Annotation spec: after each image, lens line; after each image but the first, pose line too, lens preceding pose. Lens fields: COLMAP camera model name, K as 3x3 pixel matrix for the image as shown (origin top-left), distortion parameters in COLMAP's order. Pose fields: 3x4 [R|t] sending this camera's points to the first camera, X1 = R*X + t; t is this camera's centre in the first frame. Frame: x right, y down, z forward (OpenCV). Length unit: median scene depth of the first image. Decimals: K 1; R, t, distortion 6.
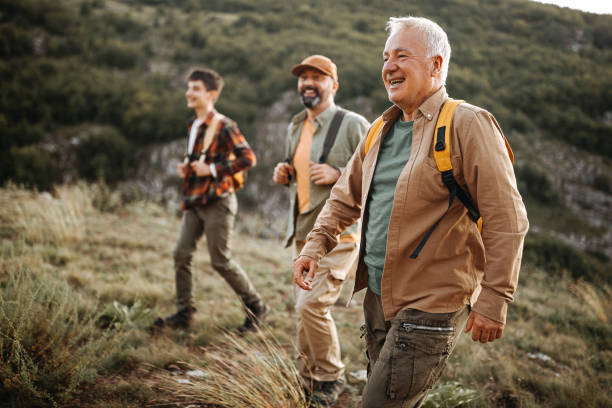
lens RADIAL K [[592.6, 0, 306.0], [0, 592.6, 204.0], [0, 0, 1]] dist [0.003177, -0.003276]
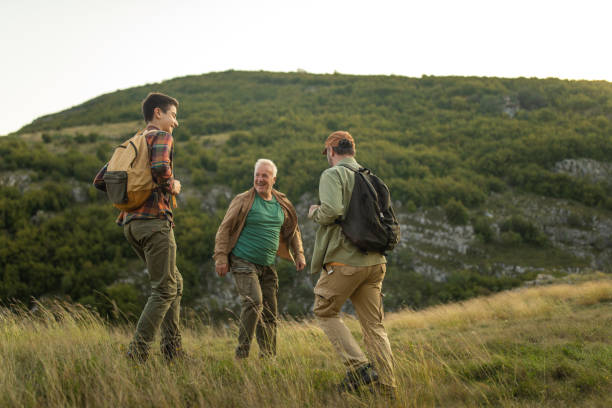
lens RADIAL K [[592.6, 0, 306.0], [0, 592.6, 204.0], [0, 0, 1]] dist [0.003177, -0.003276]
pose [[0.976235, -0.181920, 0.117776, -0.132510], [0.196742, 0.971848, -0.129631, -0.016138], [-0.090878, 0.149722, 0.984543, -0.112616]]
